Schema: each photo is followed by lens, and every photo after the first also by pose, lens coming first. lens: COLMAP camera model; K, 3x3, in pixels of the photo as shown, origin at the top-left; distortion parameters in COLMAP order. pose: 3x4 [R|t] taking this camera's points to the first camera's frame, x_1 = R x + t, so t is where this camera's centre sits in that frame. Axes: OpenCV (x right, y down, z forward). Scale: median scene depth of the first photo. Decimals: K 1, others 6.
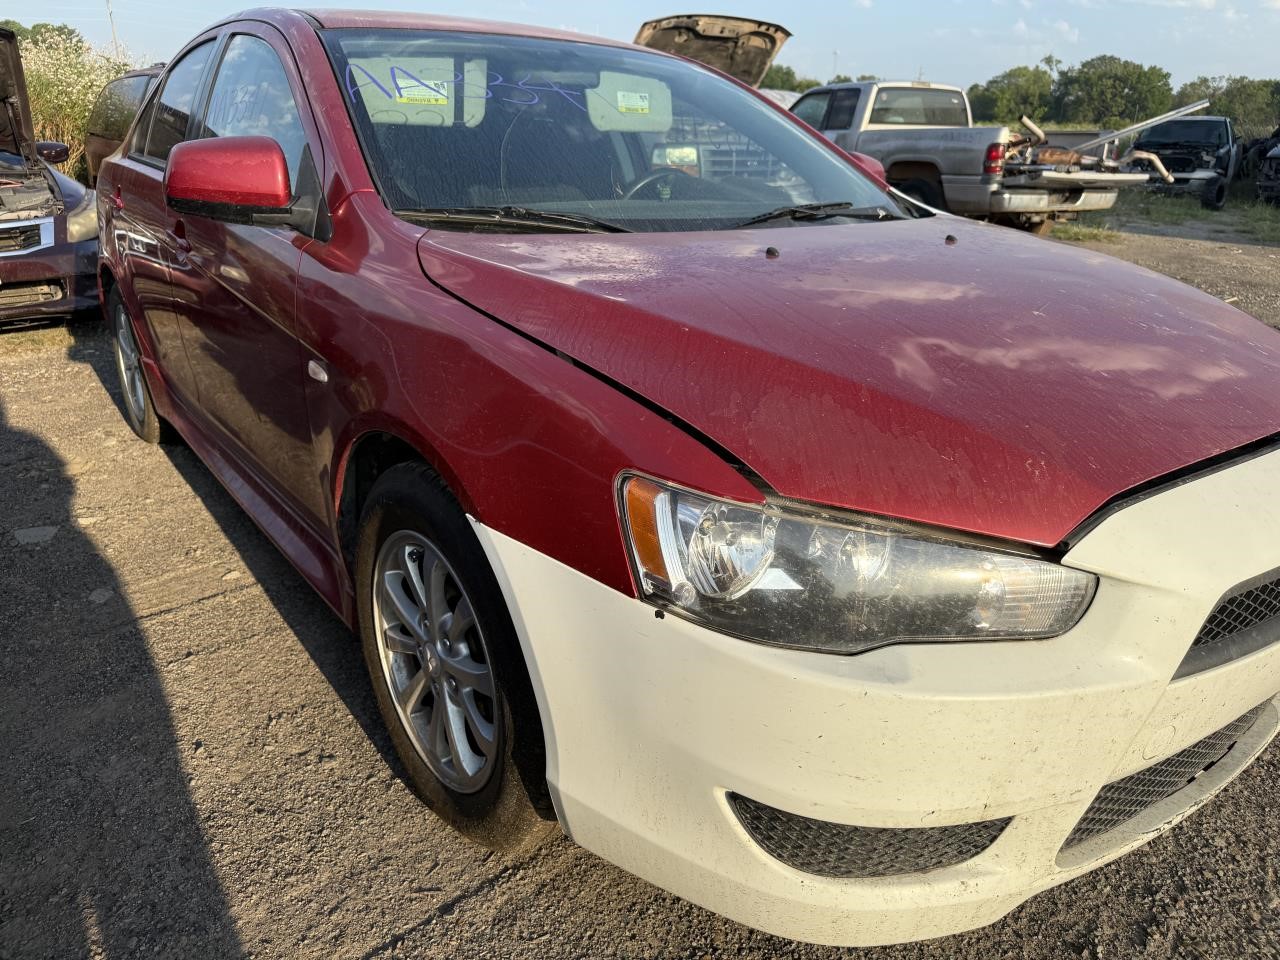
lens RADIAL K [[903.2, 0, 643.4], [0, 903.2, 485.6], [0, 0, 1]] dist [0.020274, -0.023757]
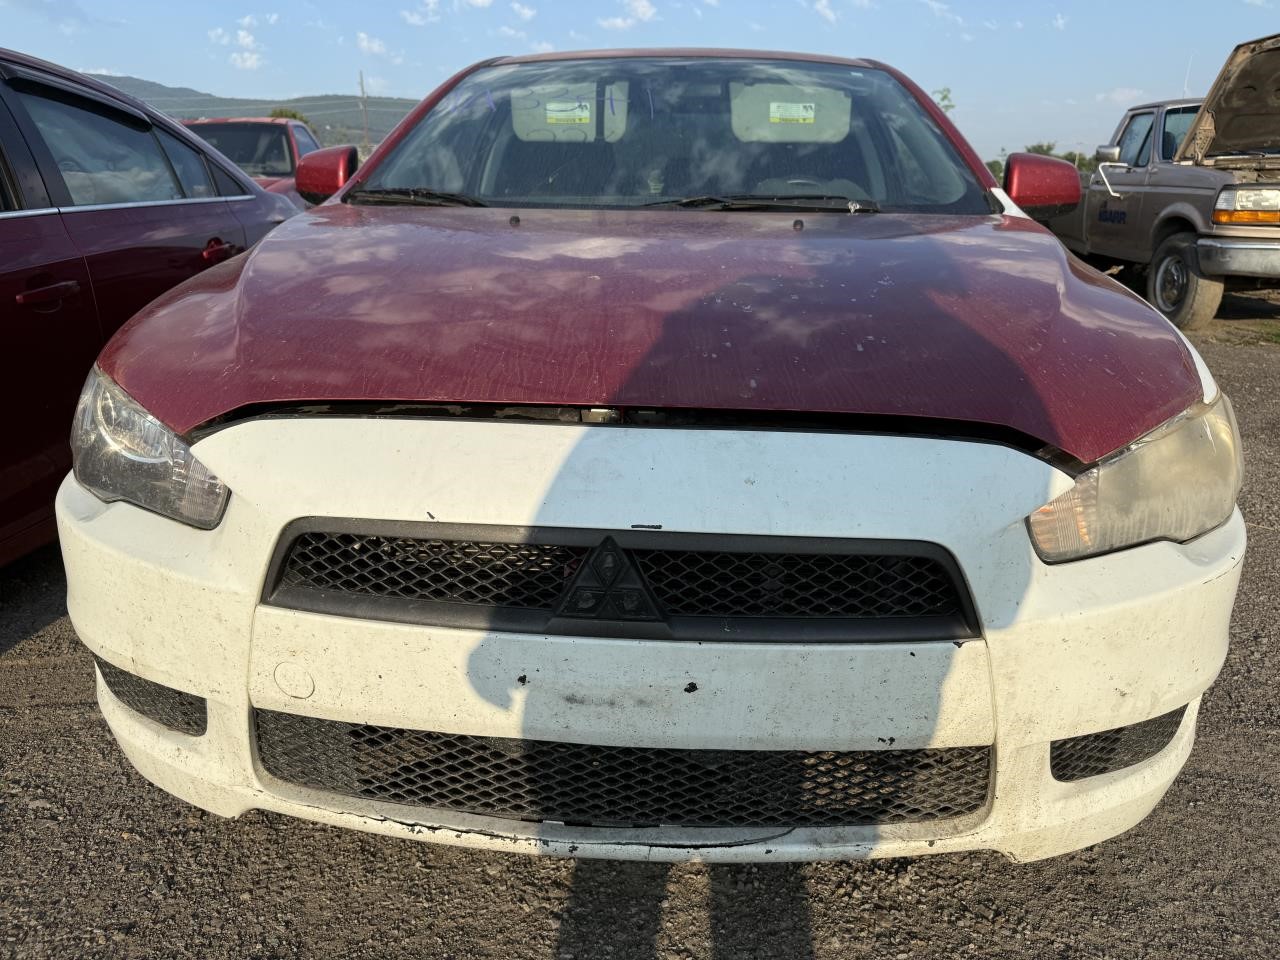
lens RADIAL K [[903.2, 0, 640.4], [0, 903.2, 480.9], [0, 0, 1]] dist [0.020274, -0.023757]
pose [[0.752394, 0.185676, -0.632003, 0.638568], [-0.229025, 0.973330, 0.013302, -0.007607], [0.617618, 0.134736, 0.774851, 0.208464]]
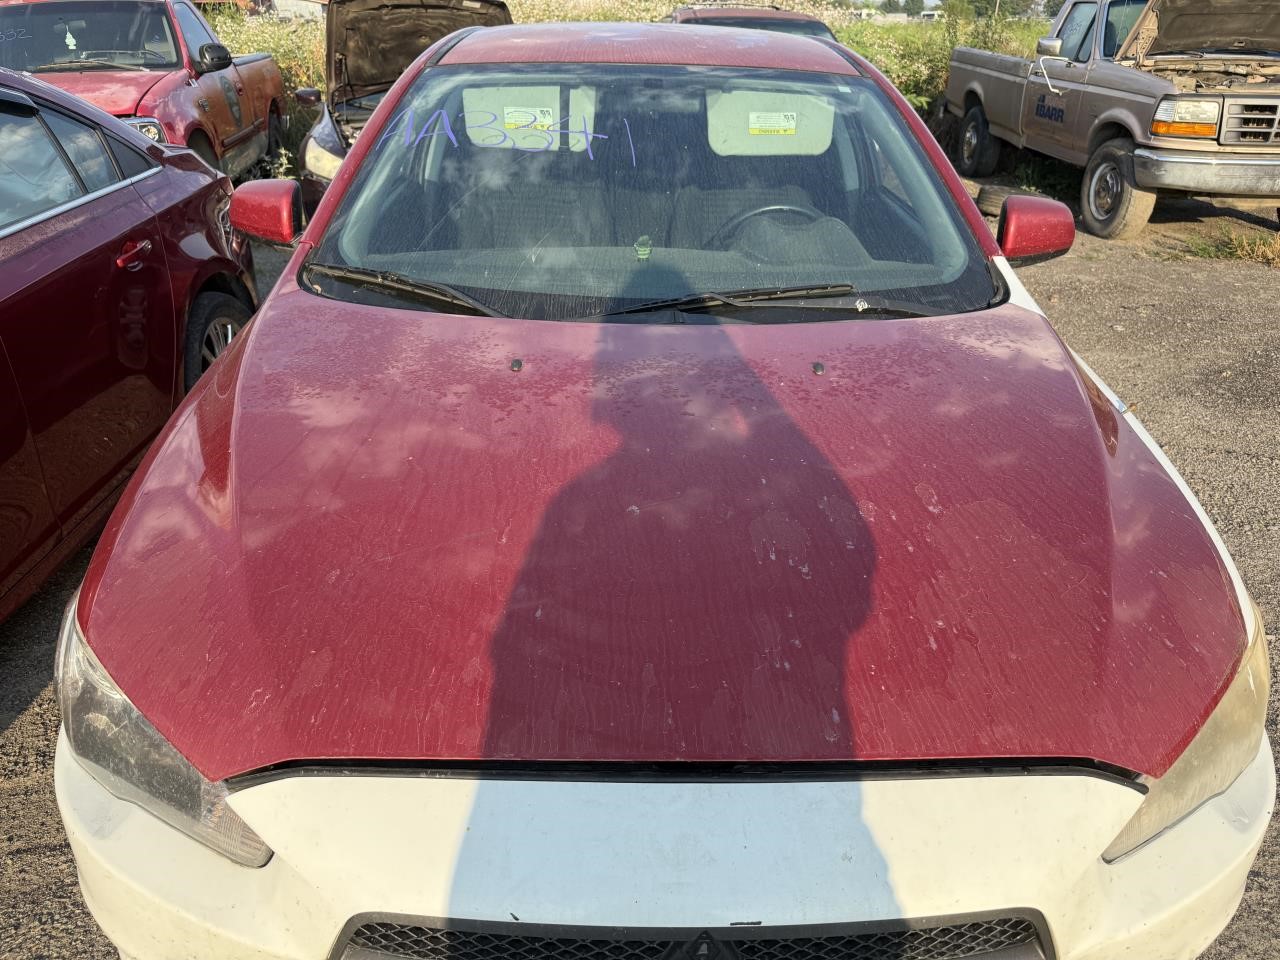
lens RADIAL K [[903.2, 0, 646.8], [0, 903.2, 477.4], [0, 0, 1]] dist [0.020274, -0.023757]
pose [[0.812449, 0.254369, -0.524617, 0.519779], [-0.211257, 0.967098, 0.141748, -0.202095], [0.543412, -0.004334, 0.839455, 0.176314]]
